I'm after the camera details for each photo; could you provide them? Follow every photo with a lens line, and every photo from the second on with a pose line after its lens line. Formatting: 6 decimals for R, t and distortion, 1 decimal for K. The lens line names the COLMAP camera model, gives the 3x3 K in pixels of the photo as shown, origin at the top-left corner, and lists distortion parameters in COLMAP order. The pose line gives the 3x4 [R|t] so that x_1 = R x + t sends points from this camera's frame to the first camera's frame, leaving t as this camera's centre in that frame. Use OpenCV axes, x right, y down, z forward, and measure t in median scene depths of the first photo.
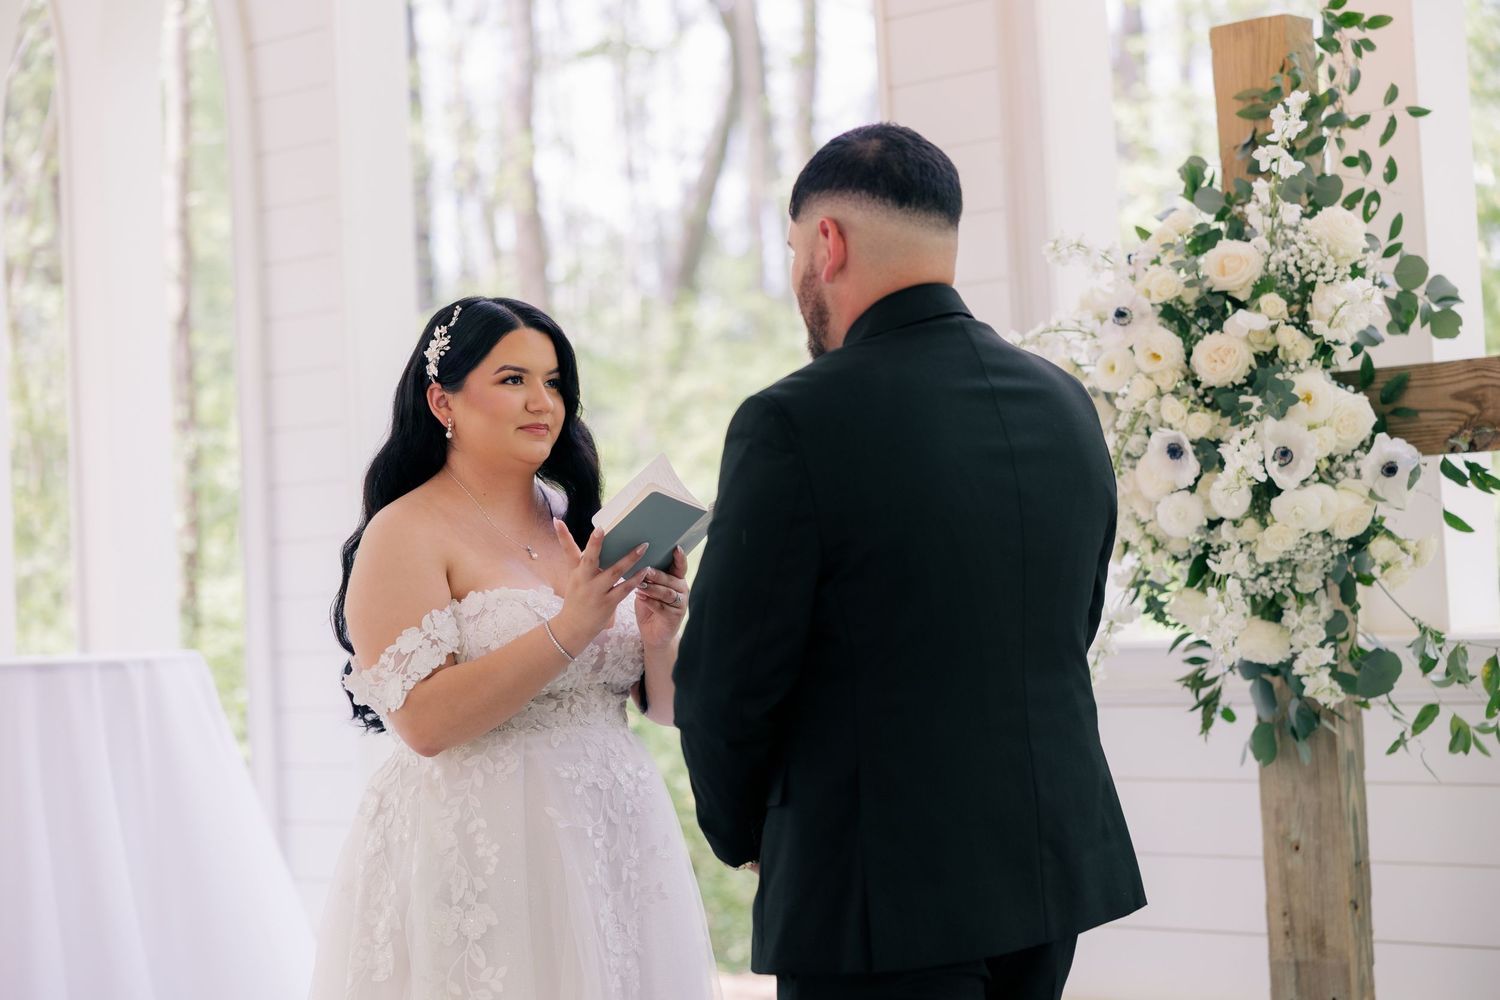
lens RADIAL K [[2864.5, 0, 752.5], [0, 2864.5, 486.6], [0, 0, 1]] dist [0.138870, 0.000000]
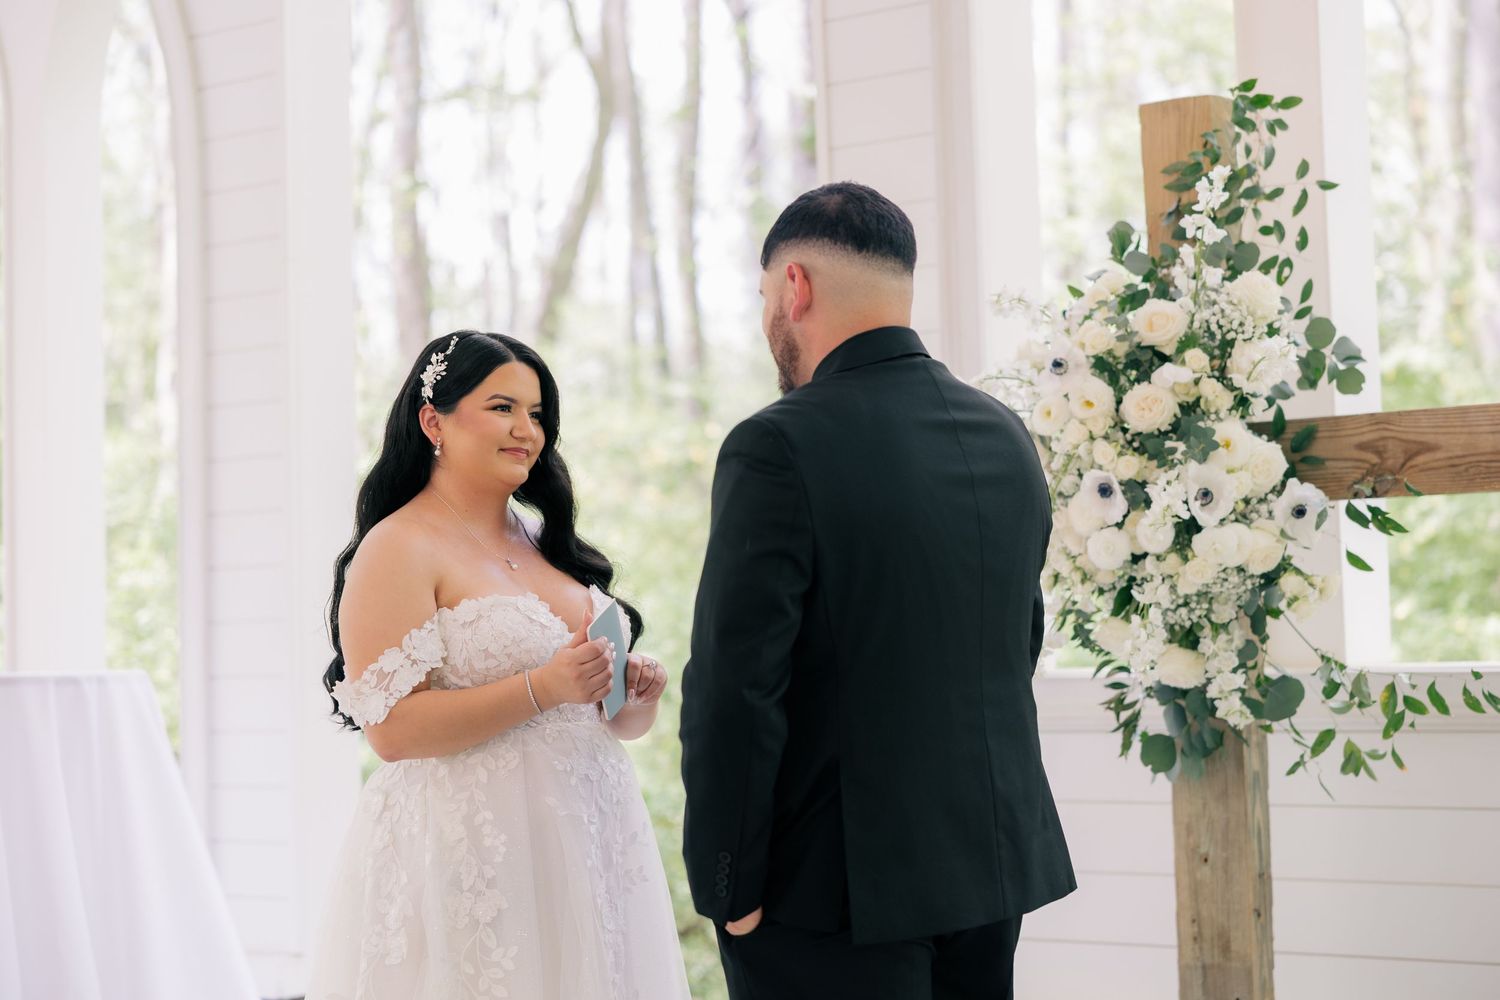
lens RADIAL K [[2898.6, 0, 760.0], [0, 2898.6, 472.5], [0, 0, 1]] dist [0.140060, 0.000000]
pose [[0.998514, 0.024320, 0.048773, -0.037630], [-0.023110, 0.999415, -0.025217, 0.011657], [-0.049358, 0.024052, 0.998491, -0.094805]]
